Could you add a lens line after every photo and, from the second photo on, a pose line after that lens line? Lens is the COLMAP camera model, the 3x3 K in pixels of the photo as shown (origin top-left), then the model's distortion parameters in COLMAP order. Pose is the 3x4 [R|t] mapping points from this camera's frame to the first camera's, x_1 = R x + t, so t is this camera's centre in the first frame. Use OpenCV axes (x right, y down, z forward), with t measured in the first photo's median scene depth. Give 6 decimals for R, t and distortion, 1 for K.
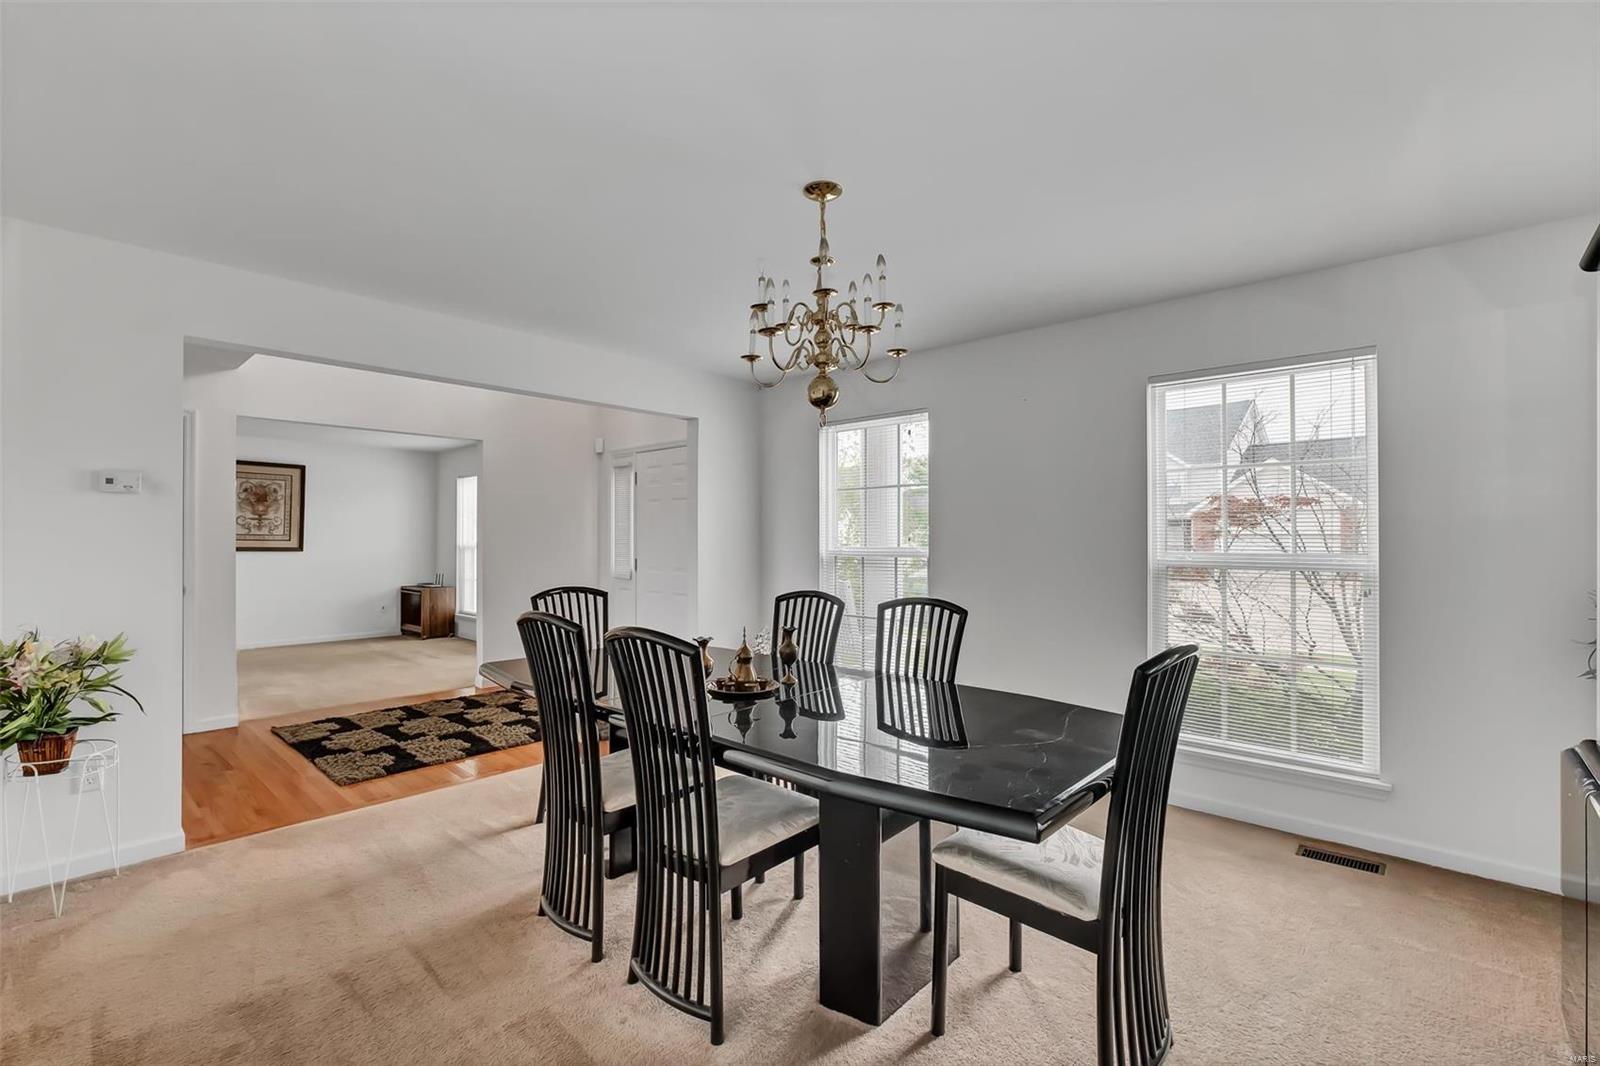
lens RADIAL K [[704.0, 0, 792.8], [0, 704.0, 527.8], [0, 0, 1]] dist [-0.002491, -0.000778]
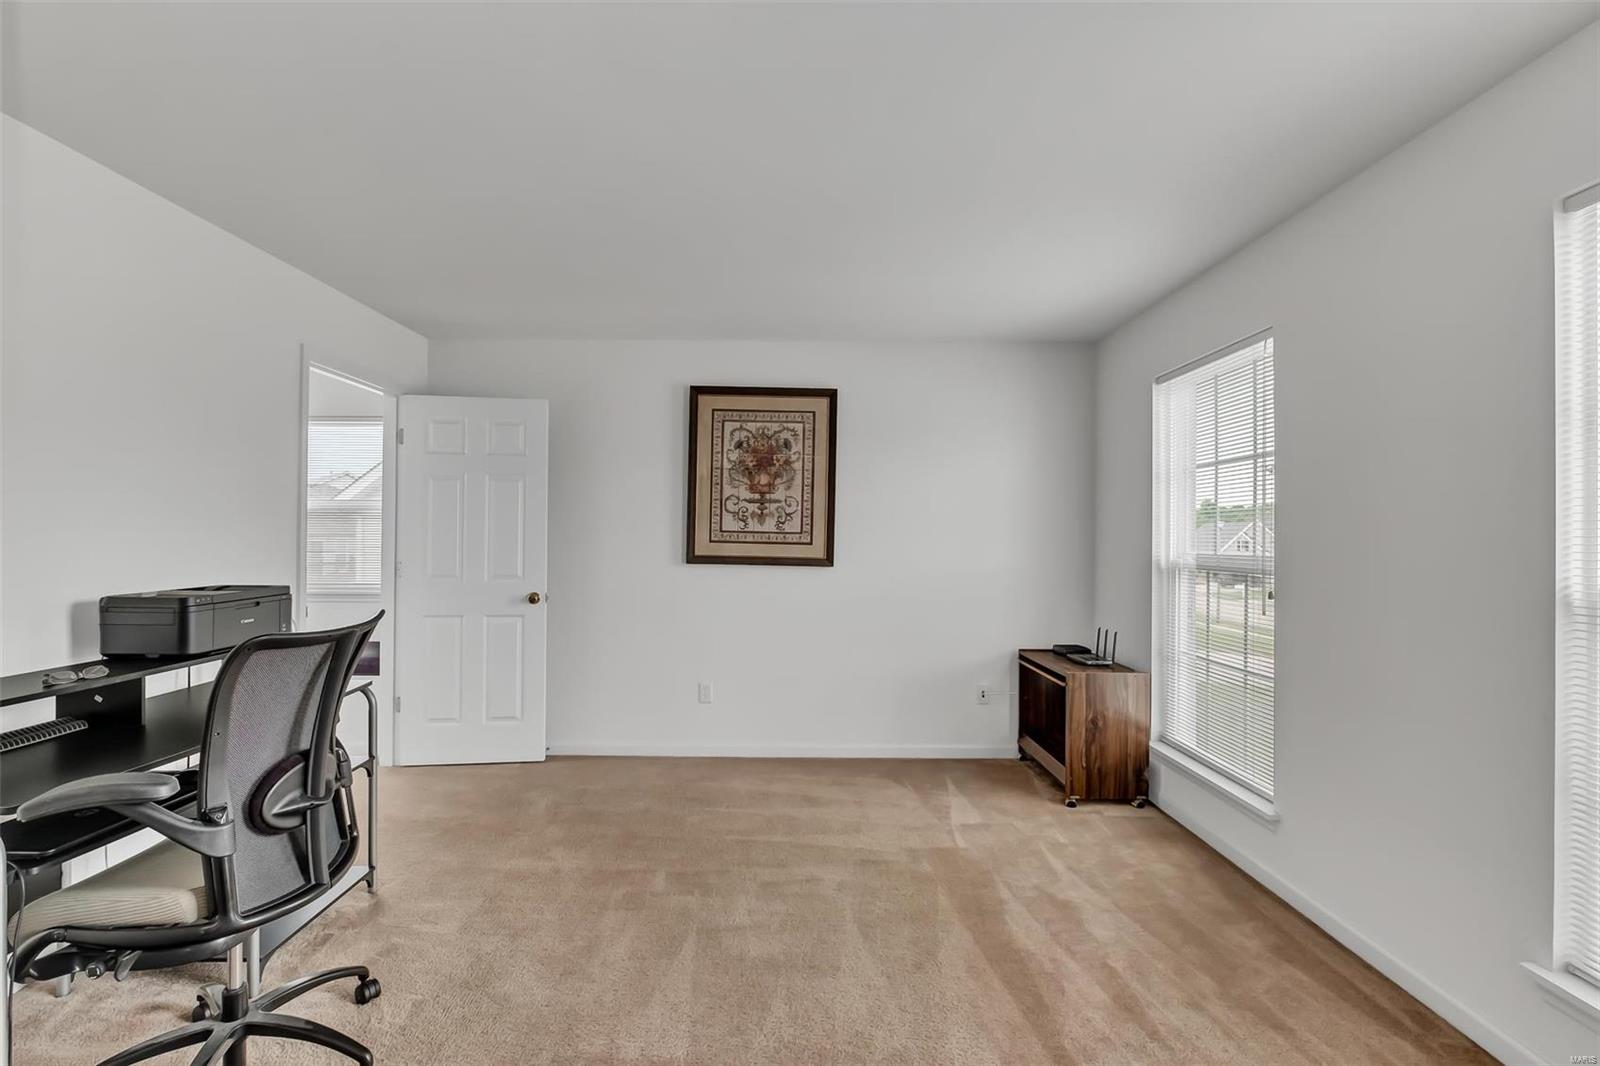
lens RADIAL K [[704.0, 0, 800.5], [0, 704.0, 530.8], [0, 0, 1]] dist [-0.002491, -0.000778]
pose [[0.669383, -0.000715, -0.742917, -0.352892], [0.002904, 0.999994, 0.001654, 0.007842], [0.742911, -0.003265, 0.669382, 0.660574]]
